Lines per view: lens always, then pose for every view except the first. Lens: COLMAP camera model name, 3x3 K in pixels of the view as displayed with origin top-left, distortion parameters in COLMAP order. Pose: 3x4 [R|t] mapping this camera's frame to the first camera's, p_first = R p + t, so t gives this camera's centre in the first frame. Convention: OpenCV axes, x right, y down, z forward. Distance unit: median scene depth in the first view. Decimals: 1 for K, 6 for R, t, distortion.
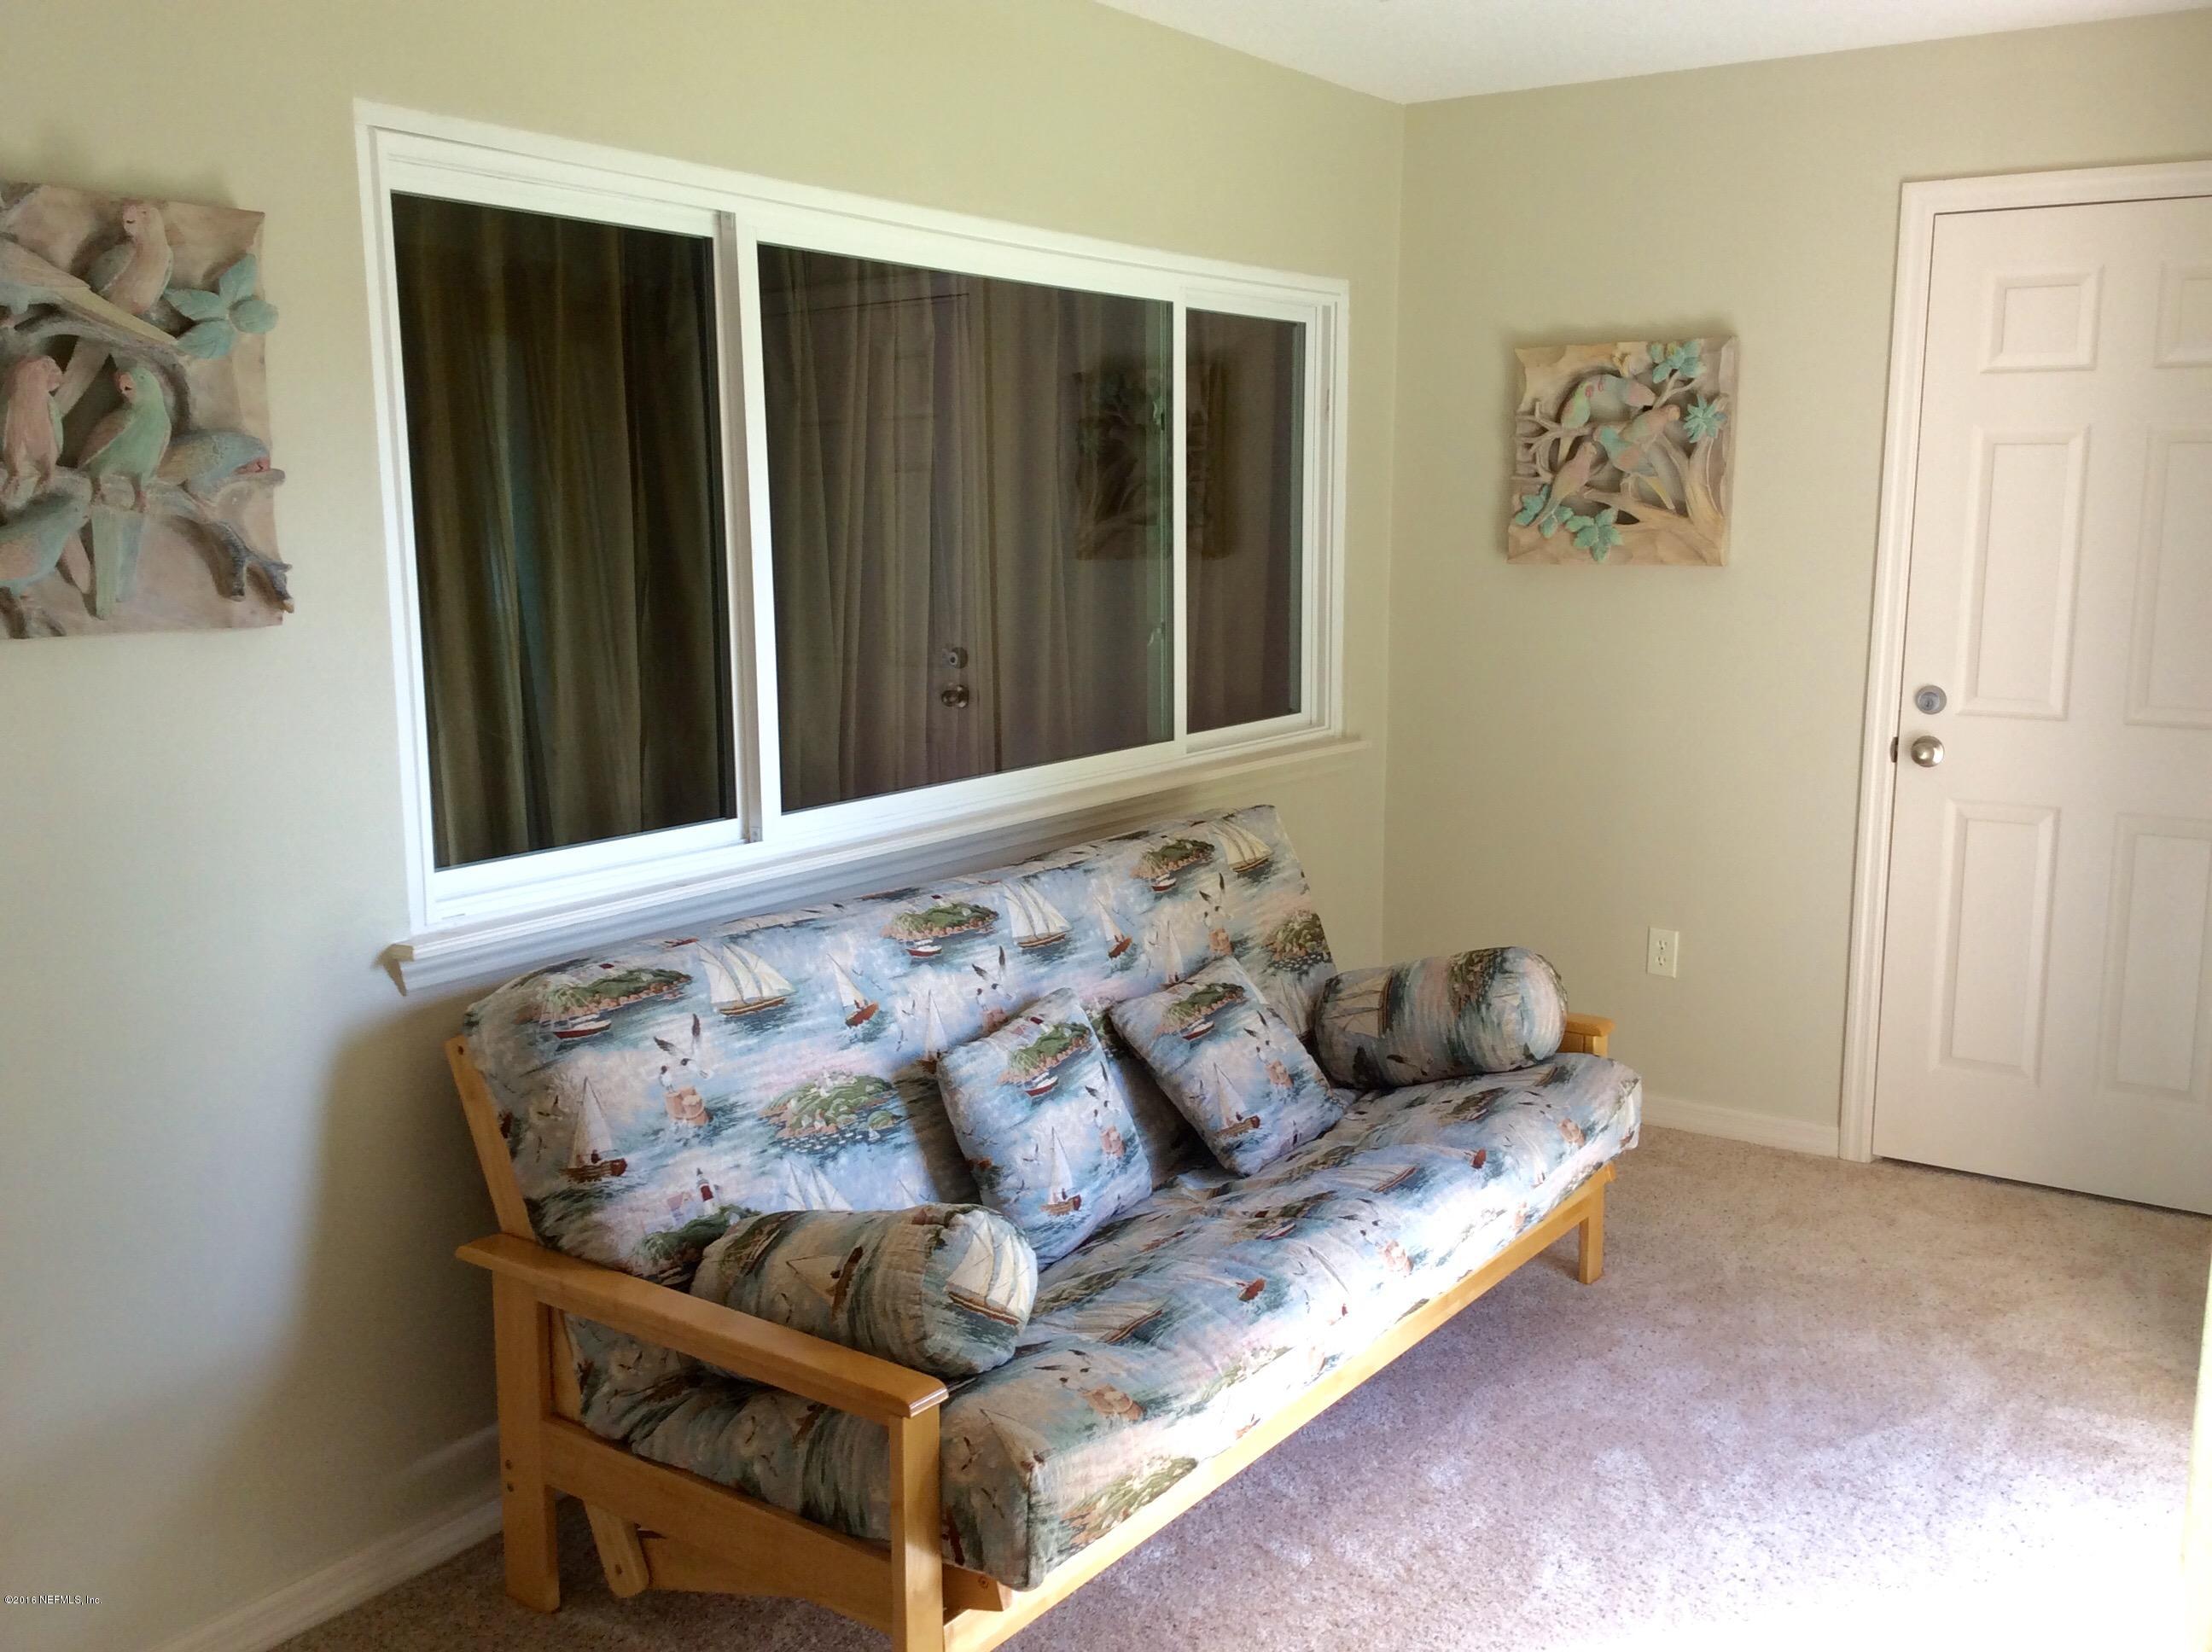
lens RADIAL K [[2001.4, 0, 1106.0], [0, 2001.4, 826.0], [0, 0, 1]] dist [0.158530, -0.338014]
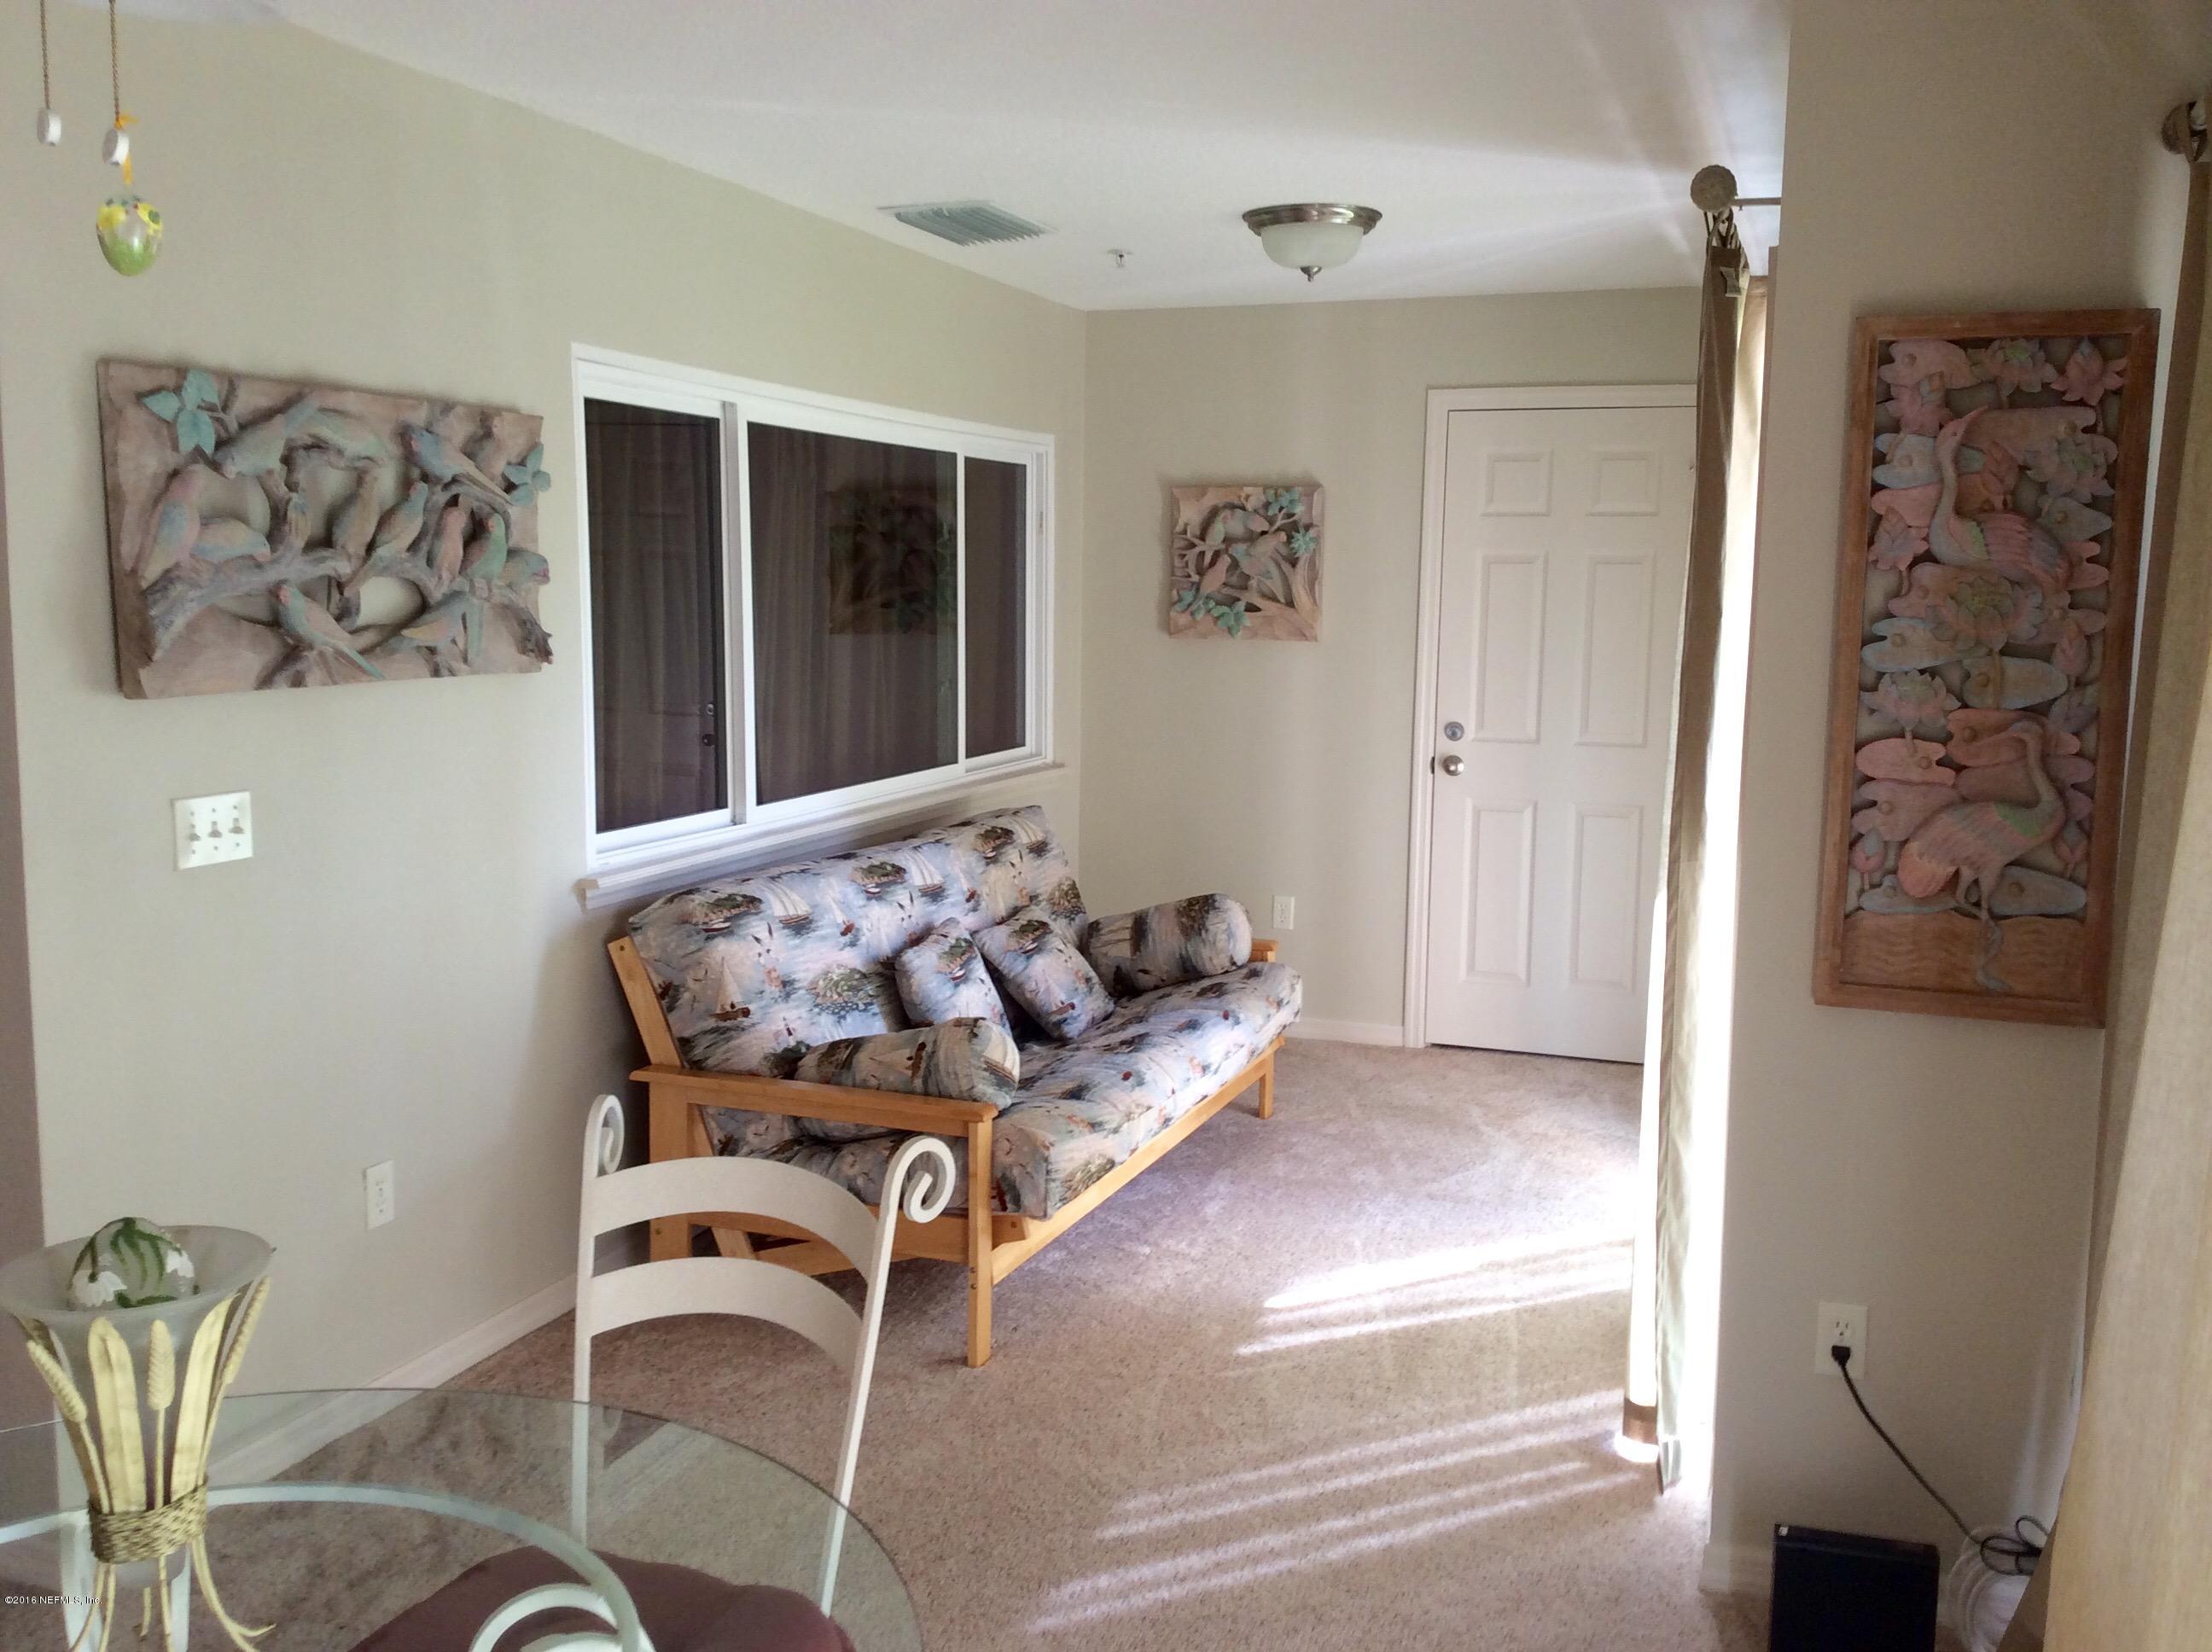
lens RADIAL K [[2017.5, 0, 1106.0], [0, 2017.5, 826.0], [0, 0, 1]] dist [0.078052, 0.001182]
pose [[0.966955, -0.018118, 0.254302, -0.290113], [0.027674, 0.999037, -0.034049, 0.066387], [-0.253440, 0.039961, 0.966525, -0.483964]]
